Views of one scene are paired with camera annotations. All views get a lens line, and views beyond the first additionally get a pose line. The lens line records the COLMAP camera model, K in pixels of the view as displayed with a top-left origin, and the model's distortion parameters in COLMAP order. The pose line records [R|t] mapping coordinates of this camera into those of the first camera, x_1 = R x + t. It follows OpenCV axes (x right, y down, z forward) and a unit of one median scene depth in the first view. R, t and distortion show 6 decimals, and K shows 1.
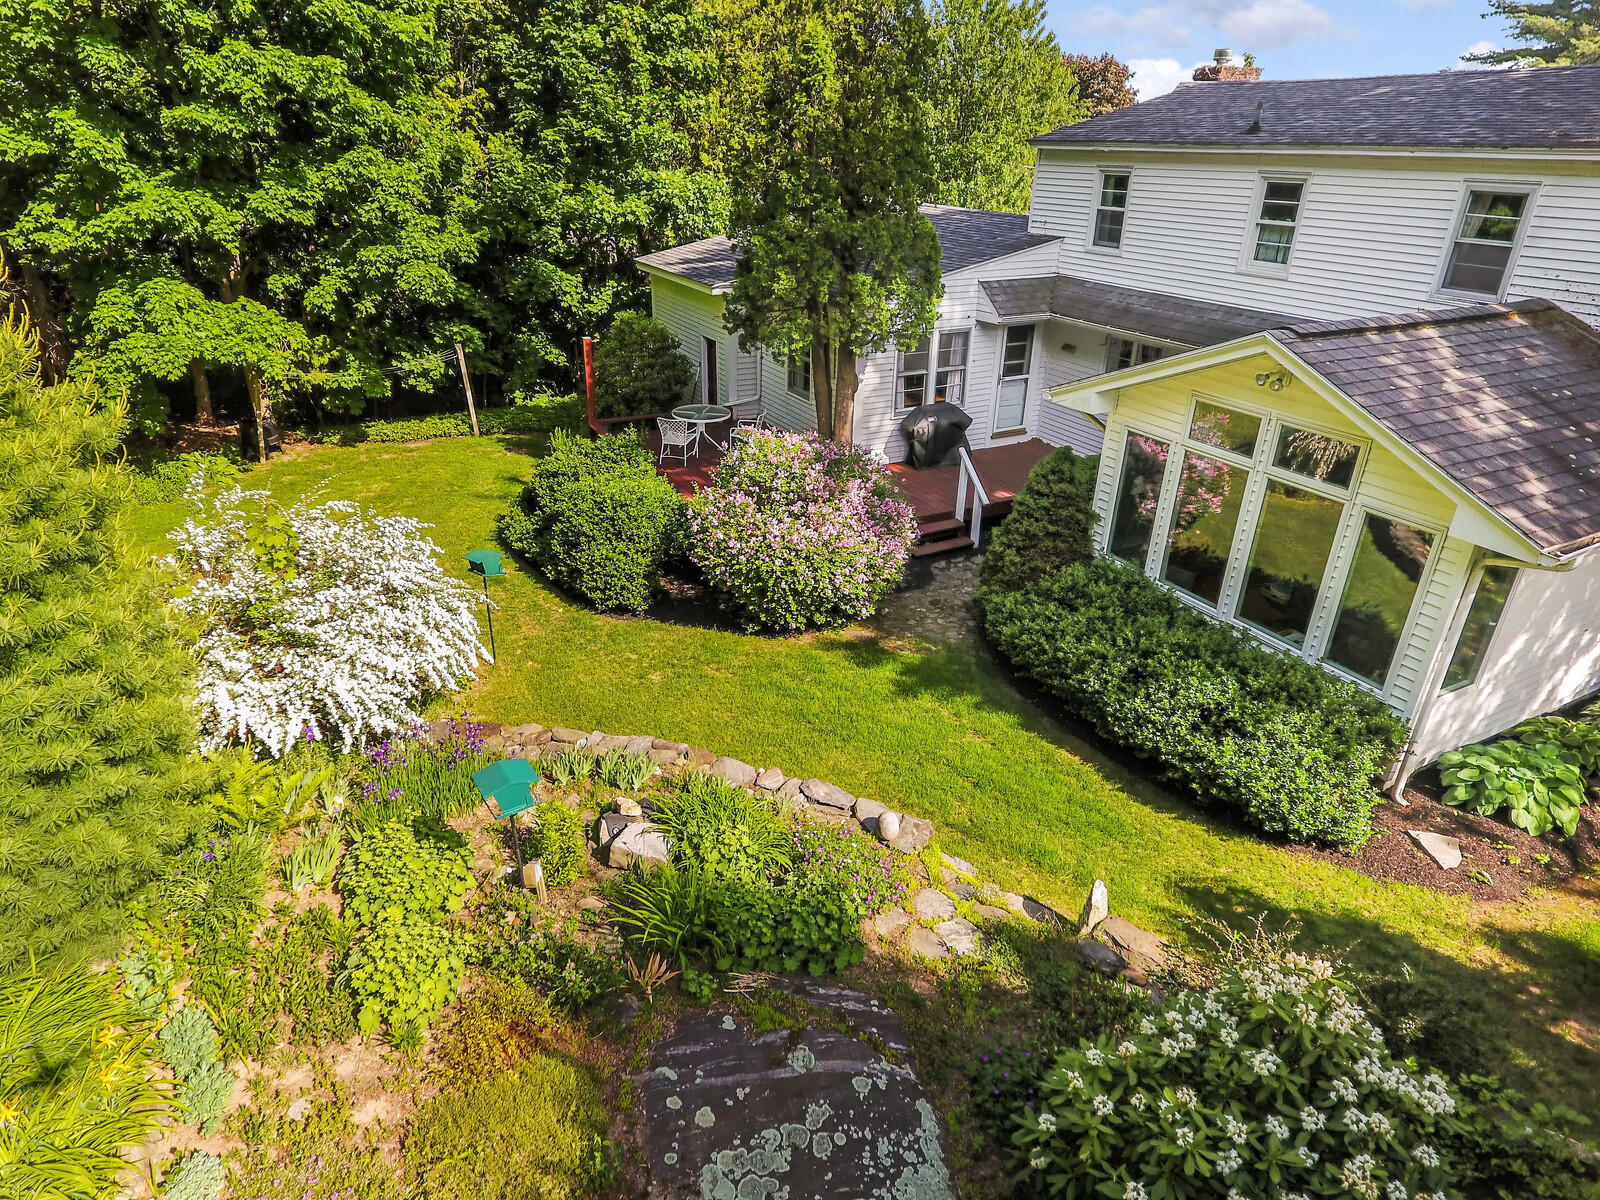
lens RADIAL K [[928.5, 0, 792.0], [0, 928.5, 597.7], [0, 0, 1]] dist [-0.008063, -0.000893]
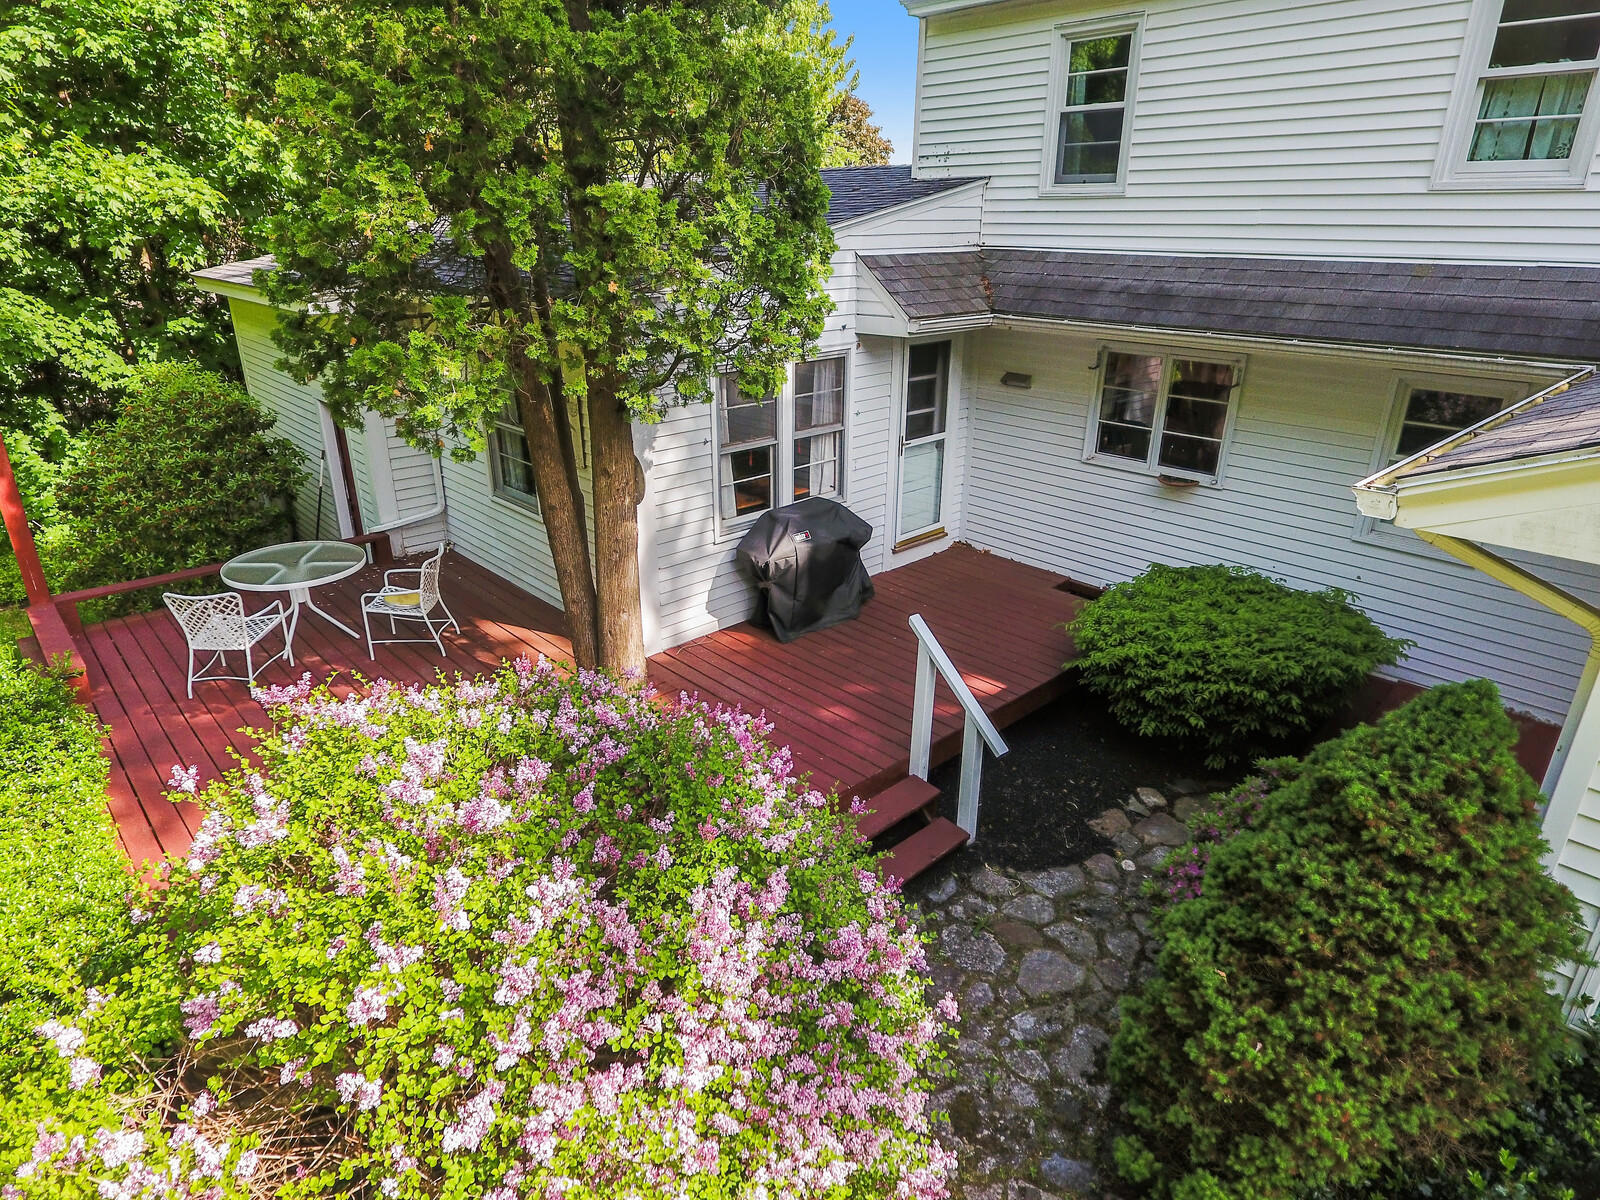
lens RADIAL K [[928.5, 0, 801.9], [0, 928.5, 608.4], [0, 0, 1]] dist [-0.008063, -0.000893]
pose [[0.961897, -0.113216, 0.248869, 0.026245], [0.126748, 0.991169, -0.038986, -0.133931], [-0.242257, 0.069044, 0.967752, 0.524433]]
